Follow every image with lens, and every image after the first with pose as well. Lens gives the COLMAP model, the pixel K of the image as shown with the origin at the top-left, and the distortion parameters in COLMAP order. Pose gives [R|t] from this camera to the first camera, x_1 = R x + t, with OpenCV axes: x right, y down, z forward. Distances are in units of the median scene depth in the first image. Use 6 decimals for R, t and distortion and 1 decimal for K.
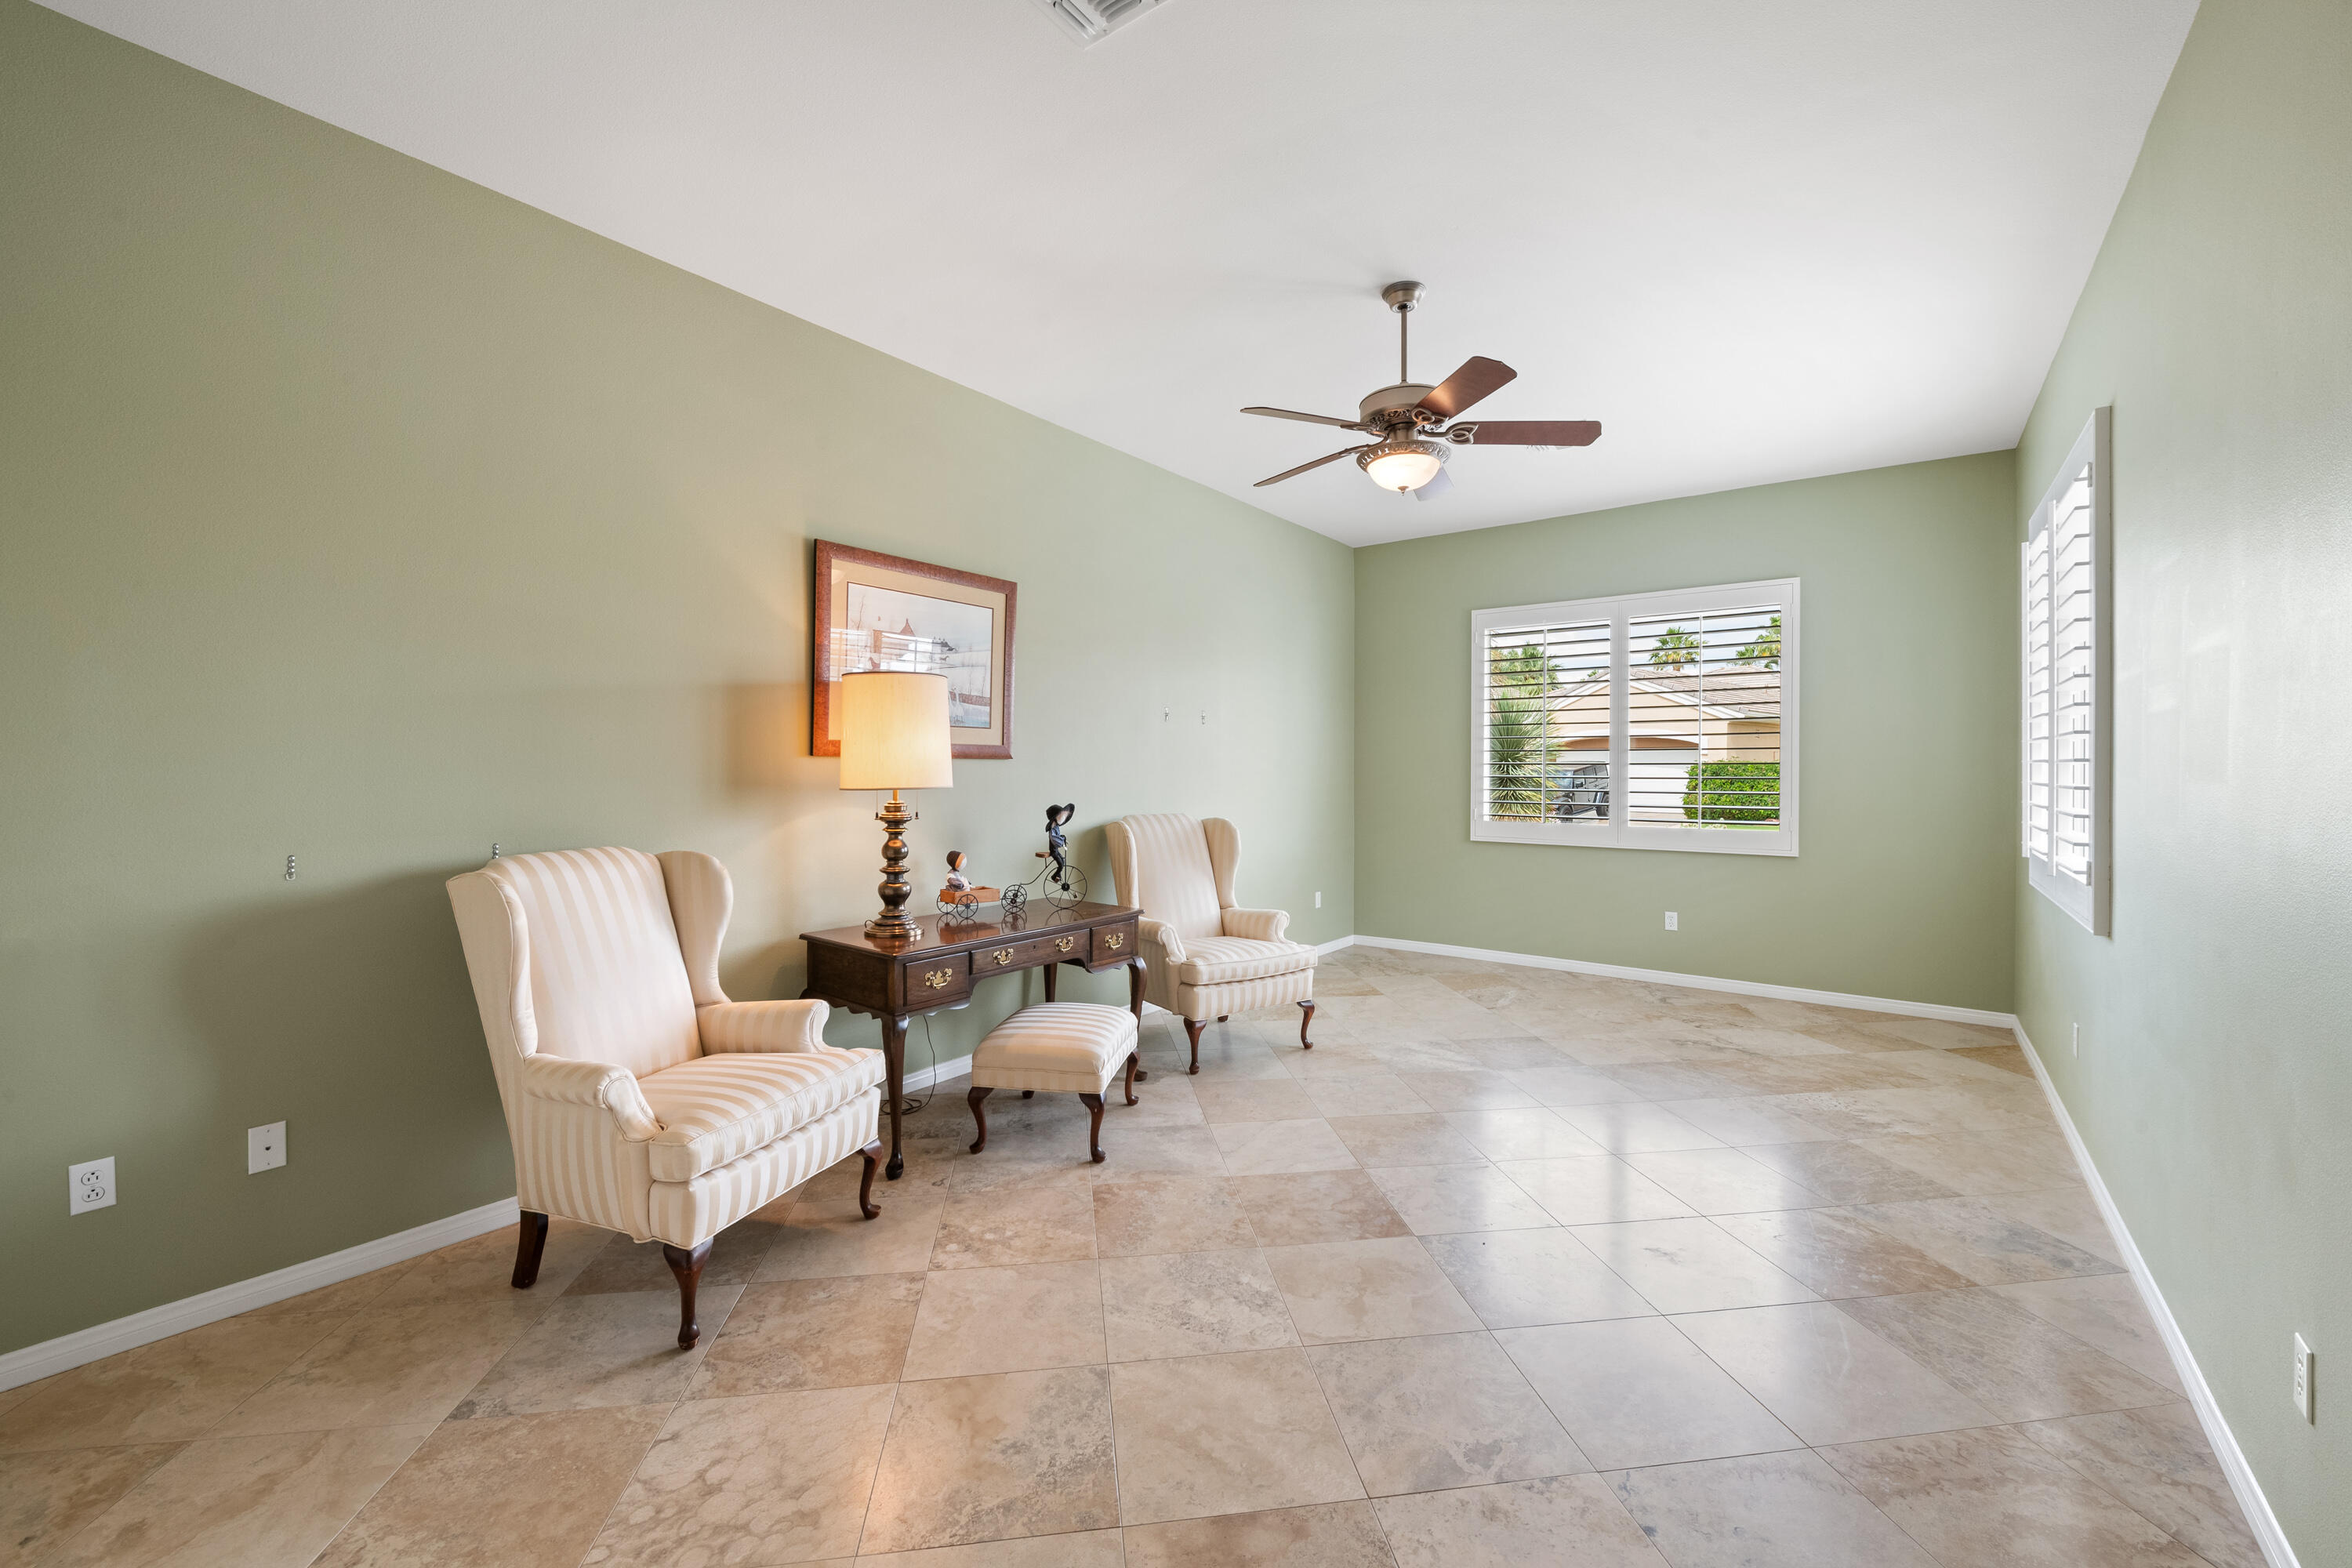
lens RADIAL K [[942.2, 0, 1171.8], [0, 942.2, 770.2], [0, 0, 1]] dist [0.003289, -0.003852]
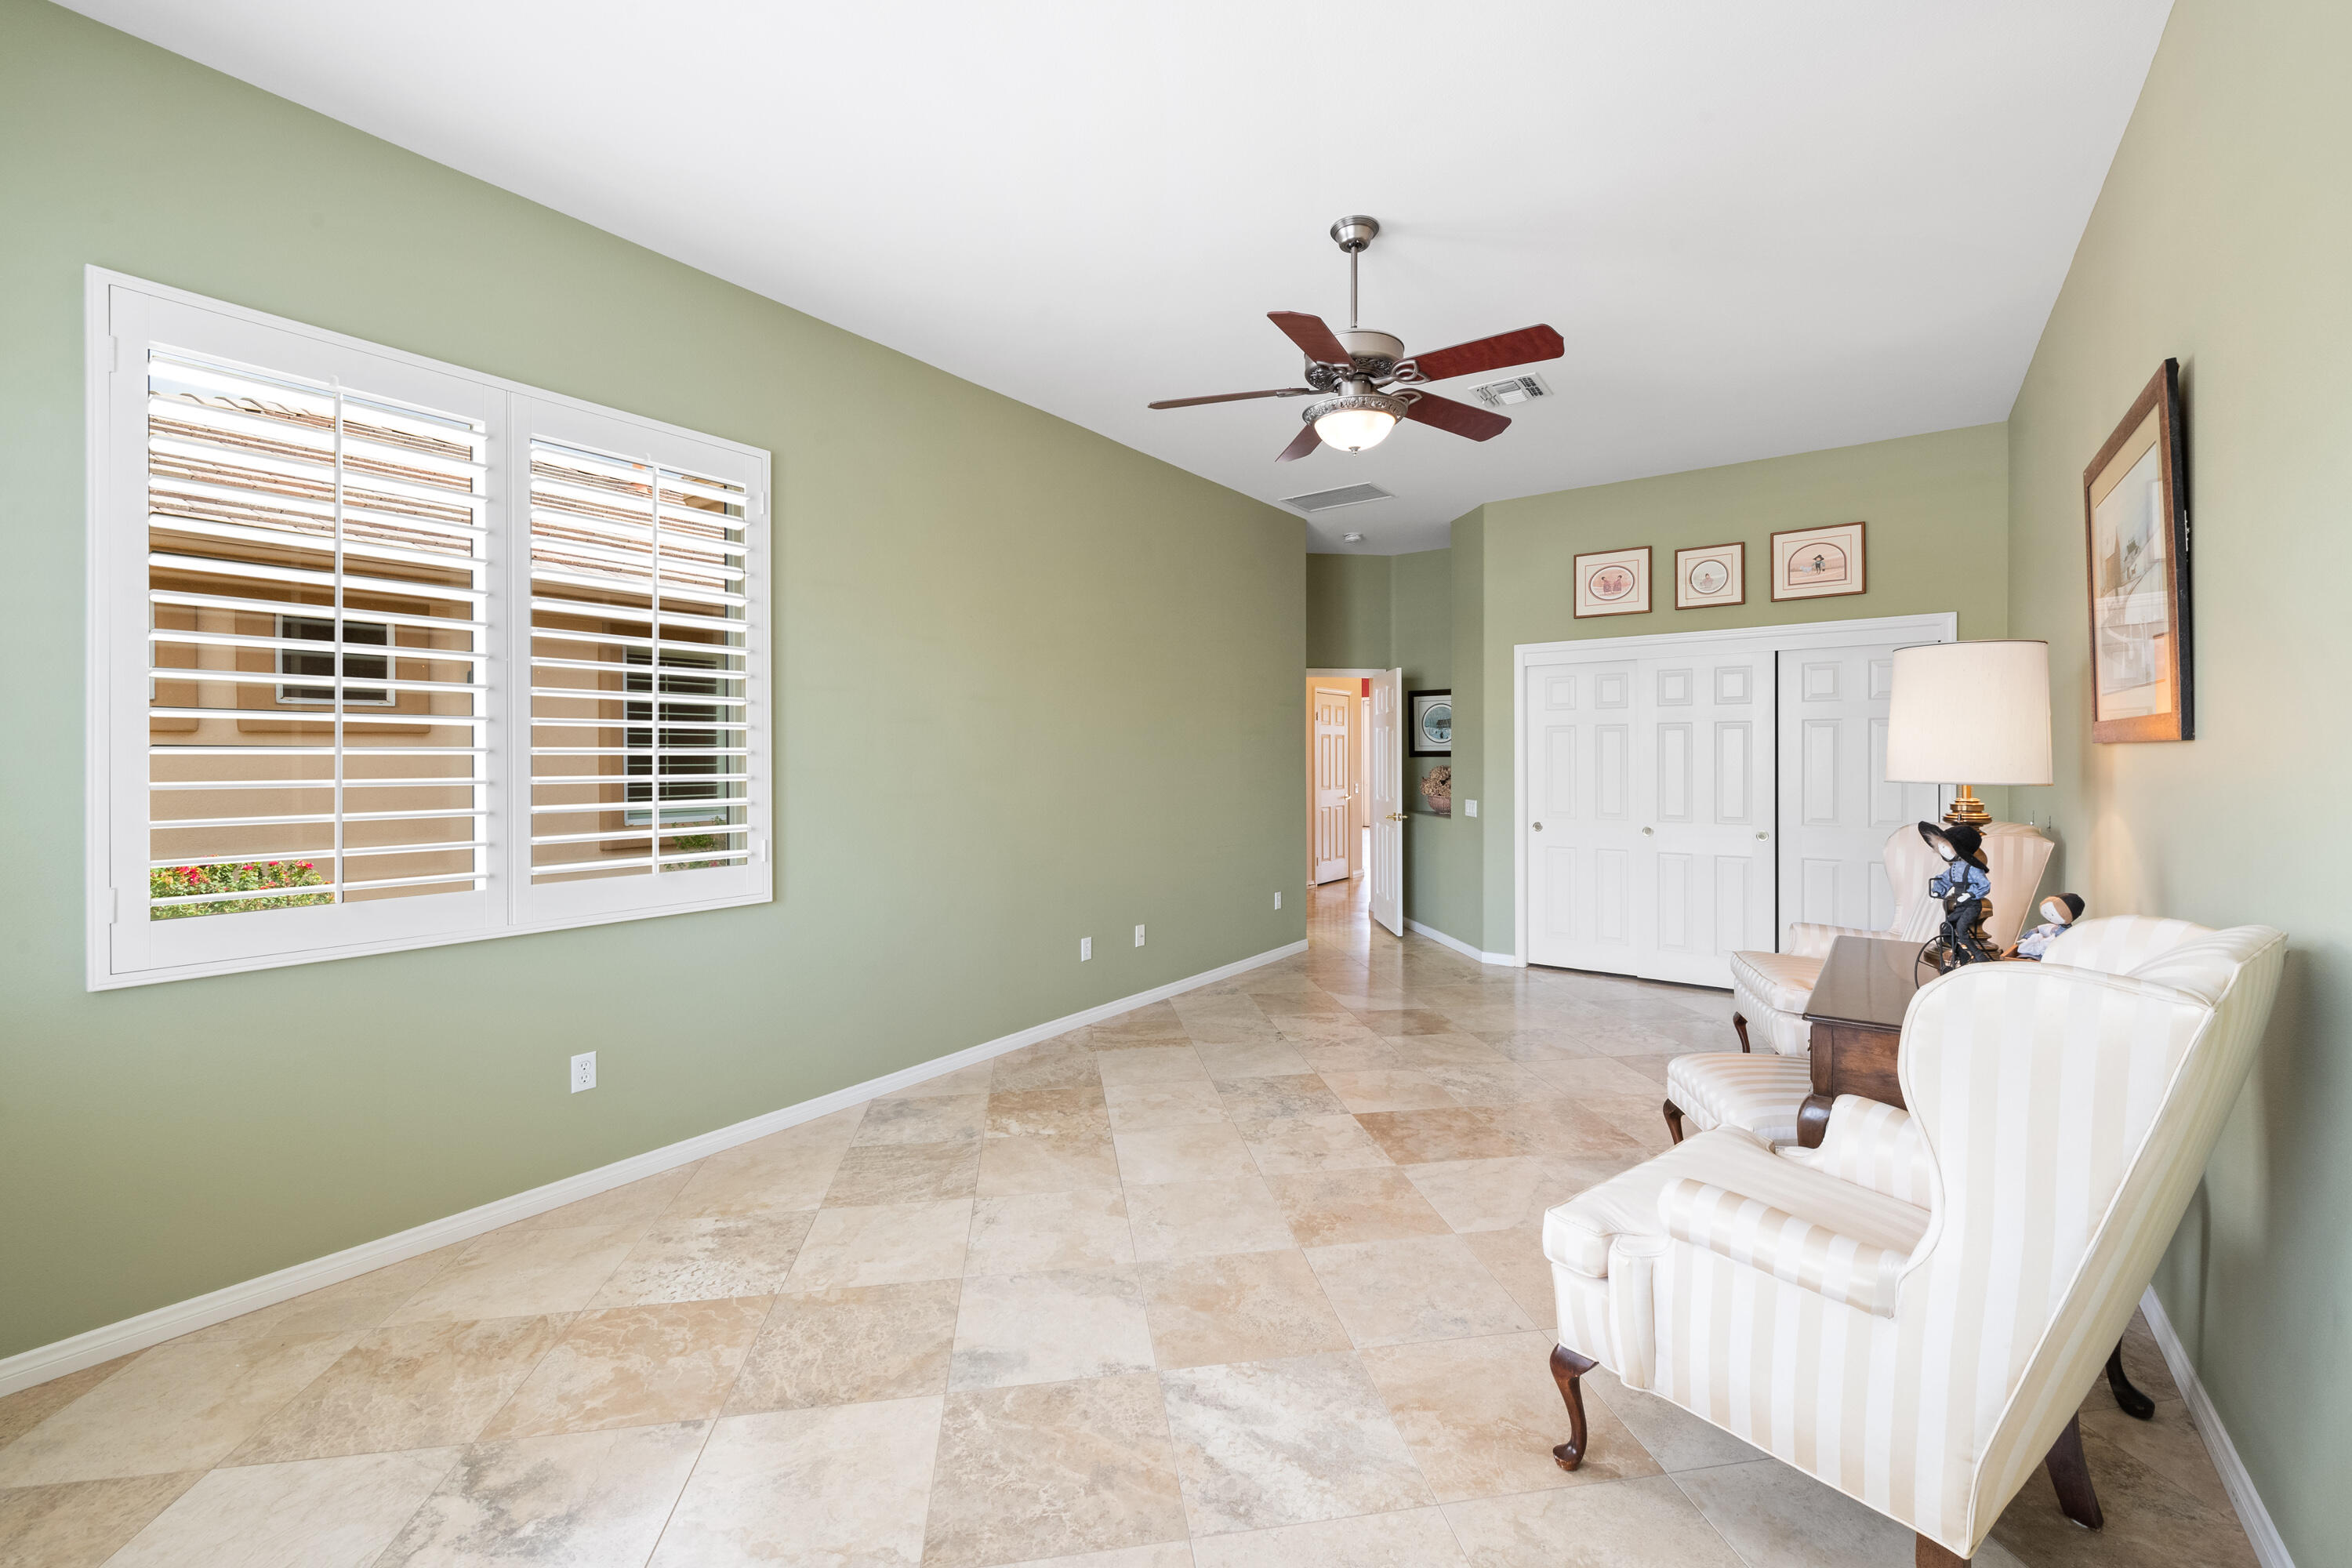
lens RADIAL K [[942.2, 0, 1180.1], [0, 942.2, 763.9], [0, 0, 1]] dist [0.003289, -0.003852]
pose [[-0.999787, 0.001139, -0.020602, 0.480310], [0.000890, 0.999927, 0.012085, -0.010121], [0.020614, 0.012064, -0.999715, 2.114278]]
